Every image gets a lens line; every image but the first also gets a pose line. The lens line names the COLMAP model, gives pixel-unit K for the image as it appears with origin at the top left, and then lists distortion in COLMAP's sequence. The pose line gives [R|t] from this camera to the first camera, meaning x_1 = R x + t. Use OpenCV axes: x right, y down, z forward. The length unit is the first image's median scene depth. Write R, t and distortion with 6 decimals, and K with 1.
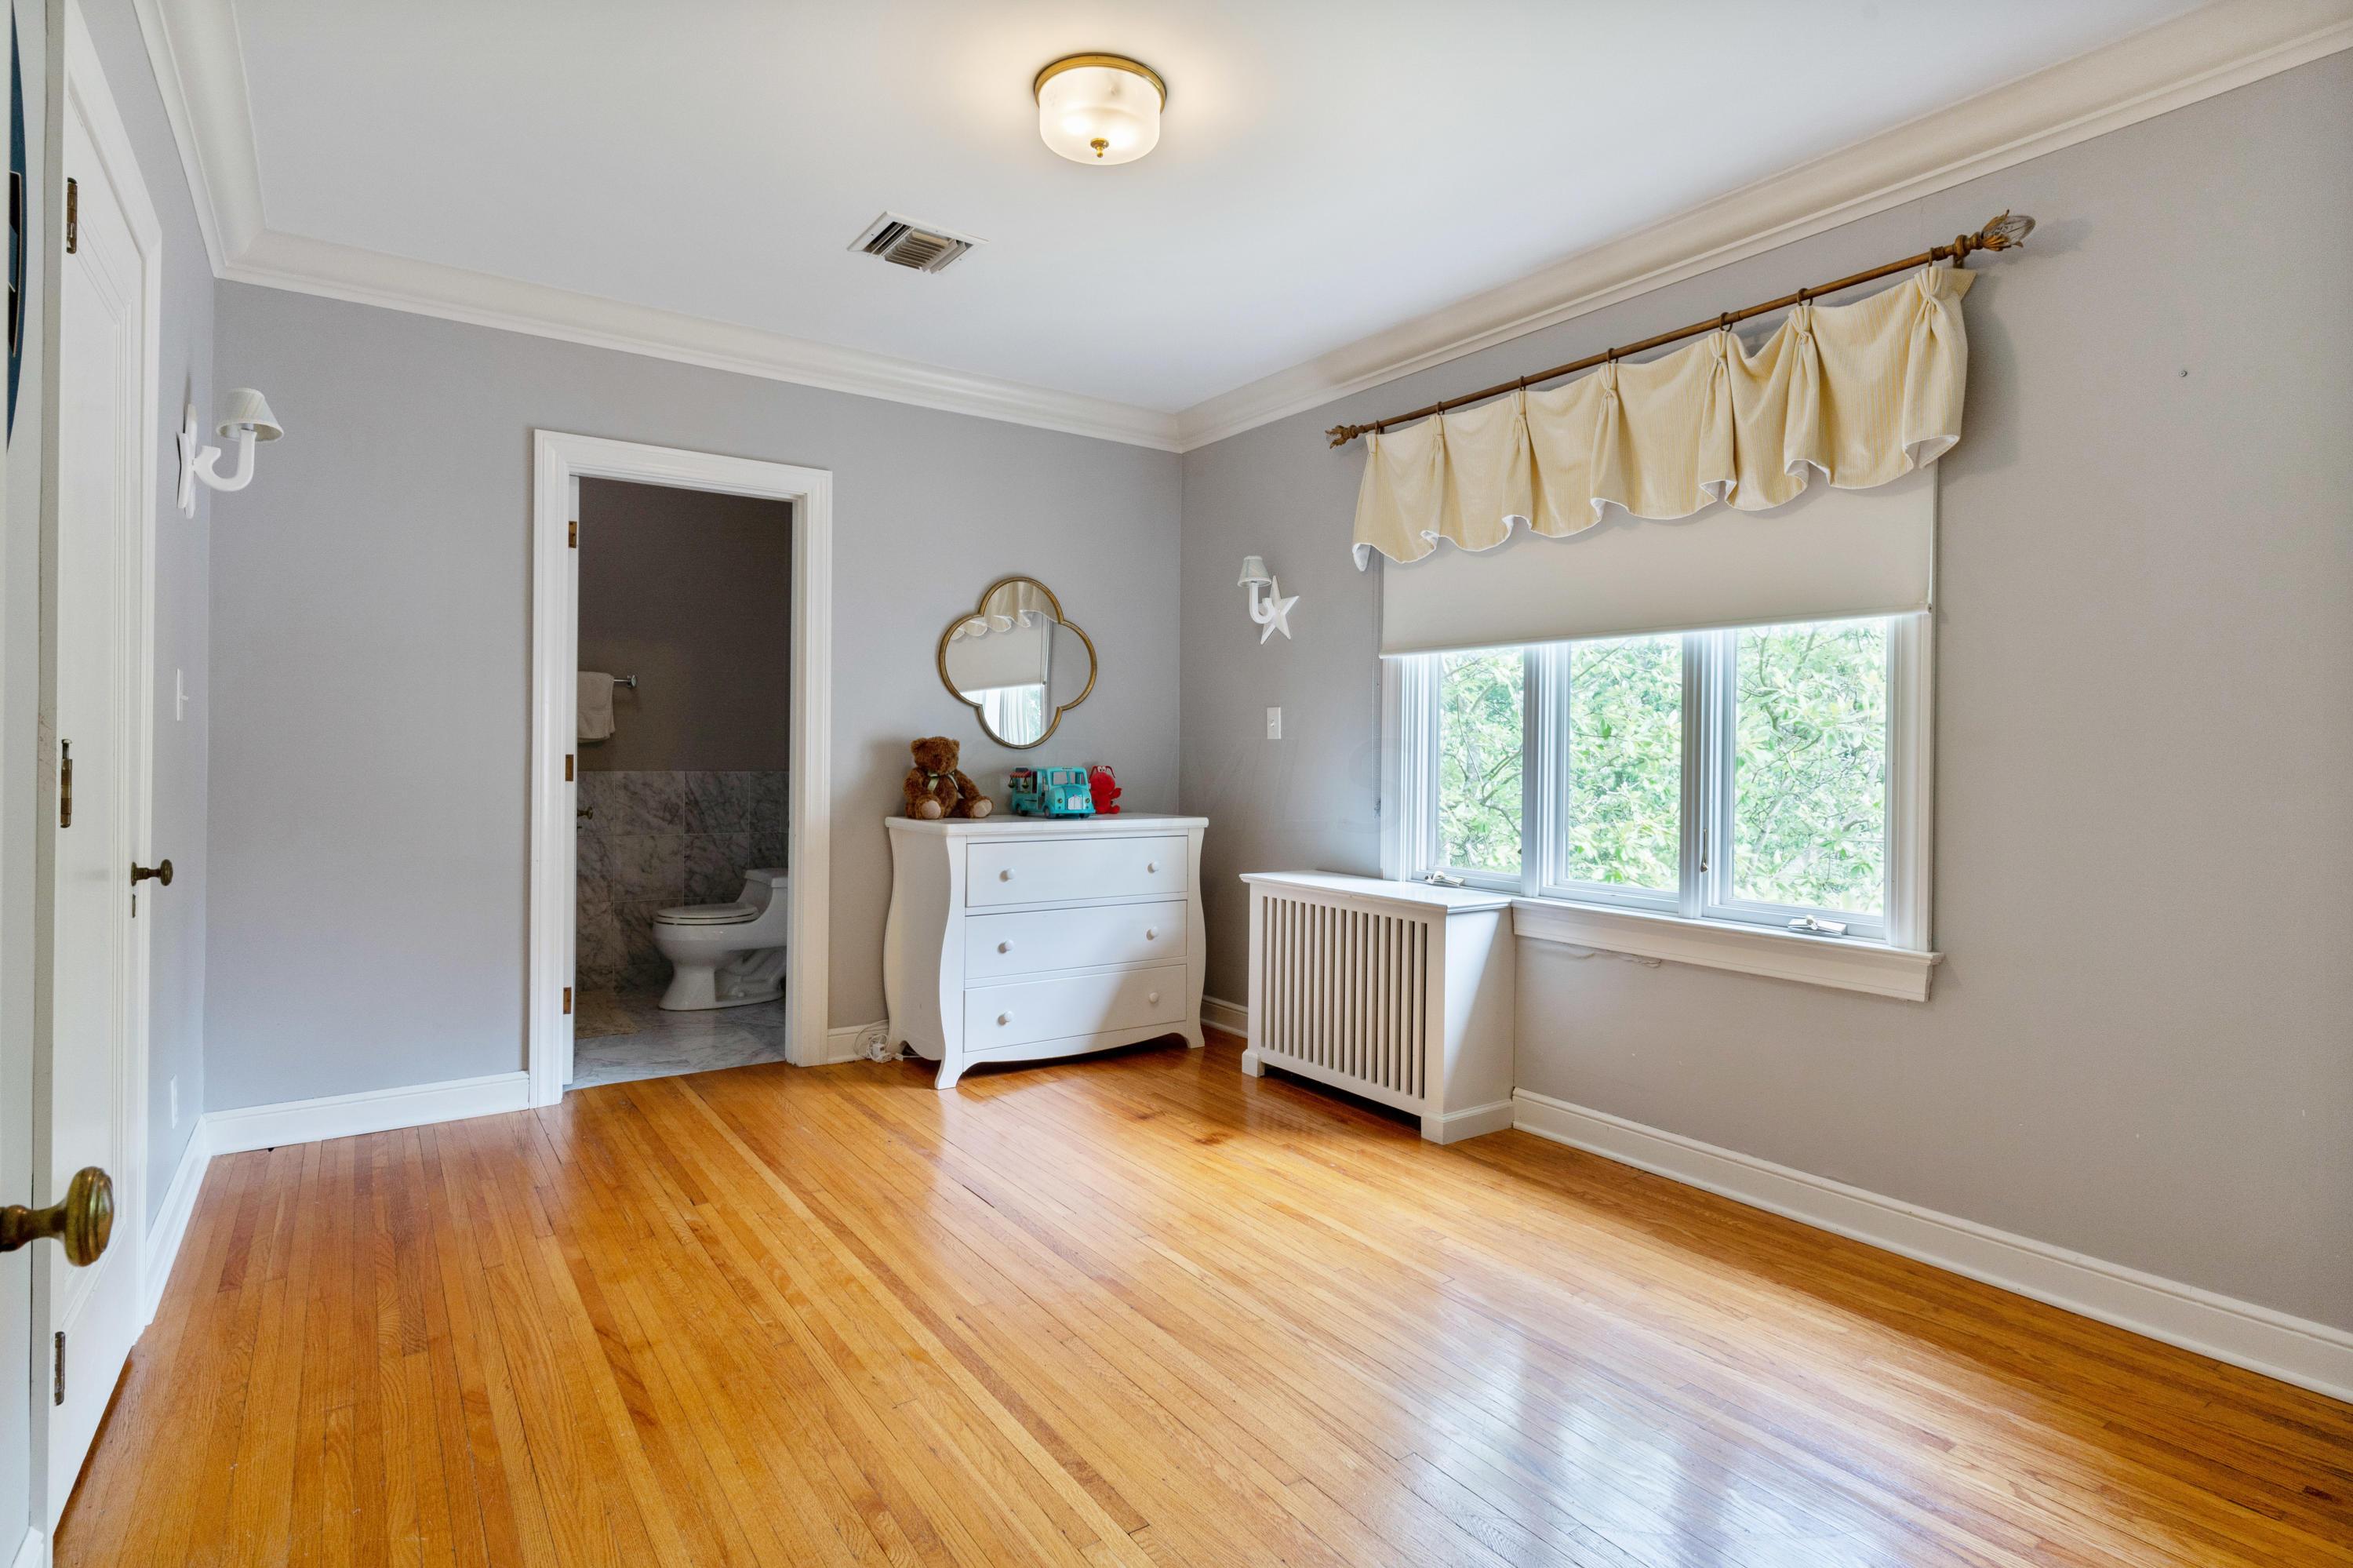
lens RADIAL K [[1160.1, 0, 1185.7], [0, 1160.1, 765.9], [0, 0, 1]] dist [-0.001265, 0.000572]
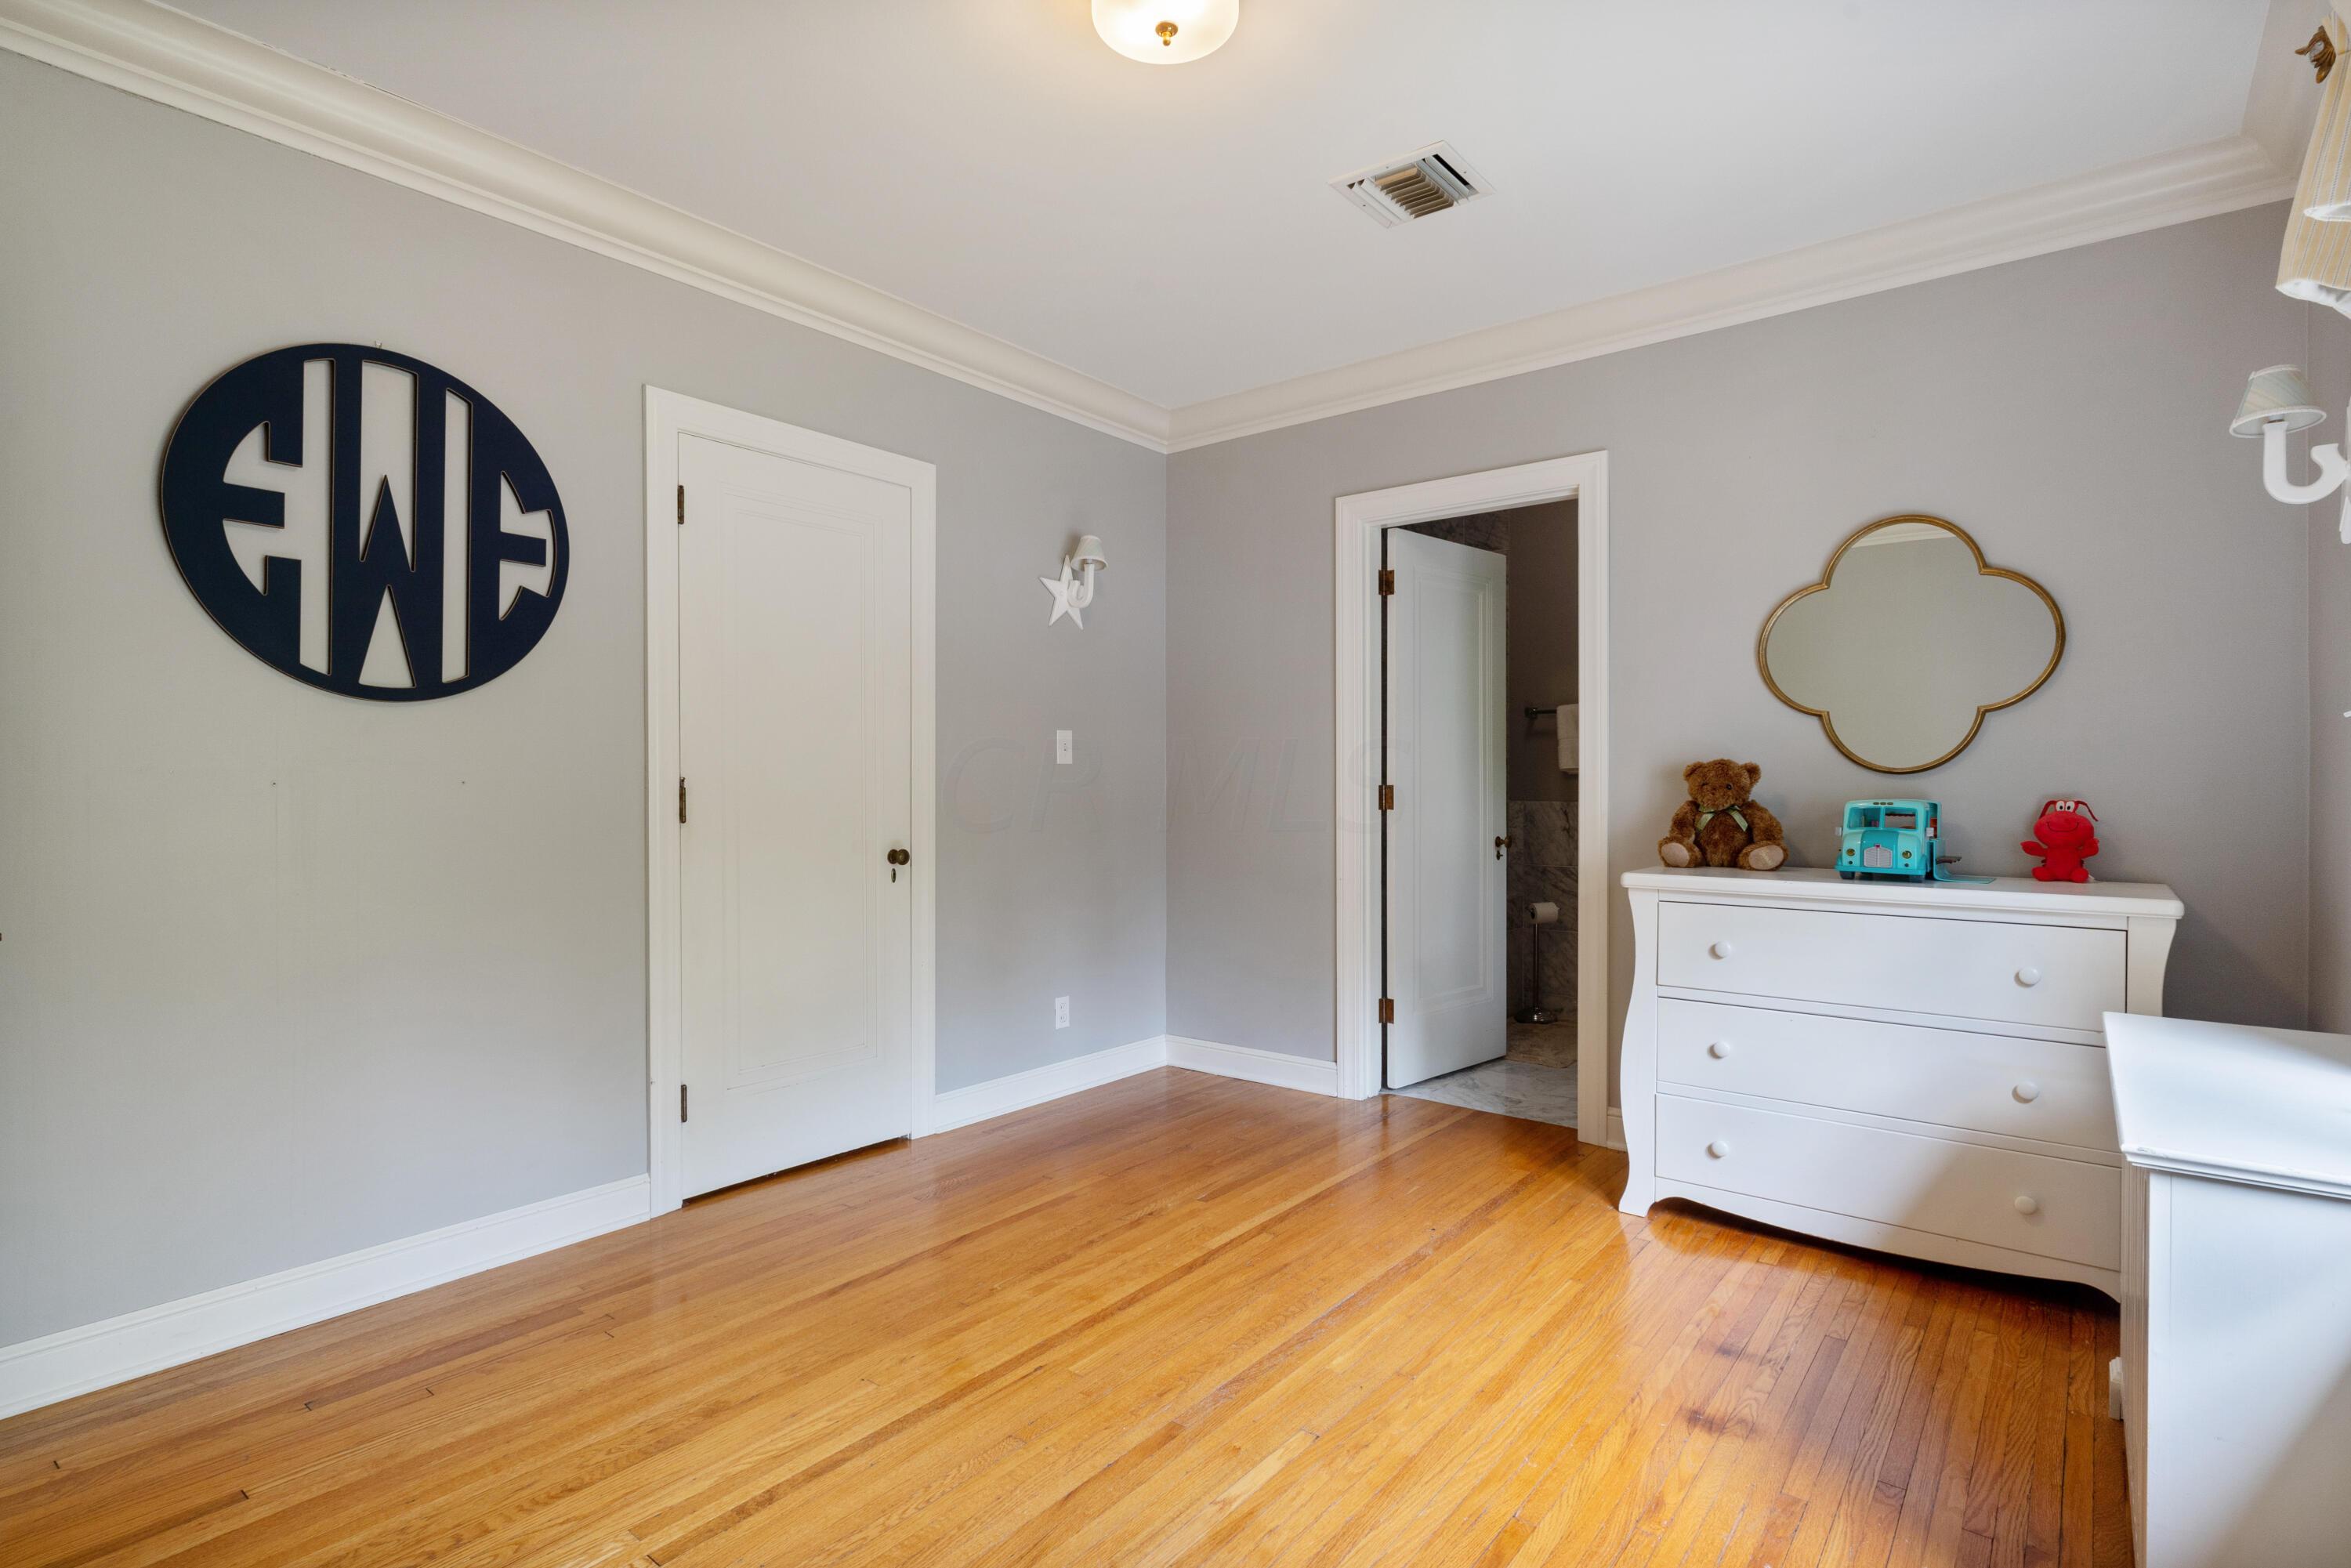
lens RADIAL K [[1159.0, 0, 1186.0], [0, 1159.0, 788.7], [0, 0, 1]] dist [-0.001265, 0.000572]
pose [[0.296165, -0.002034, -0.955135, 0.598164], [-0.007562, 0.999961, -0.004474, -0.000642], [0.955107, 0.008548, 0.296139, 0.652005]]
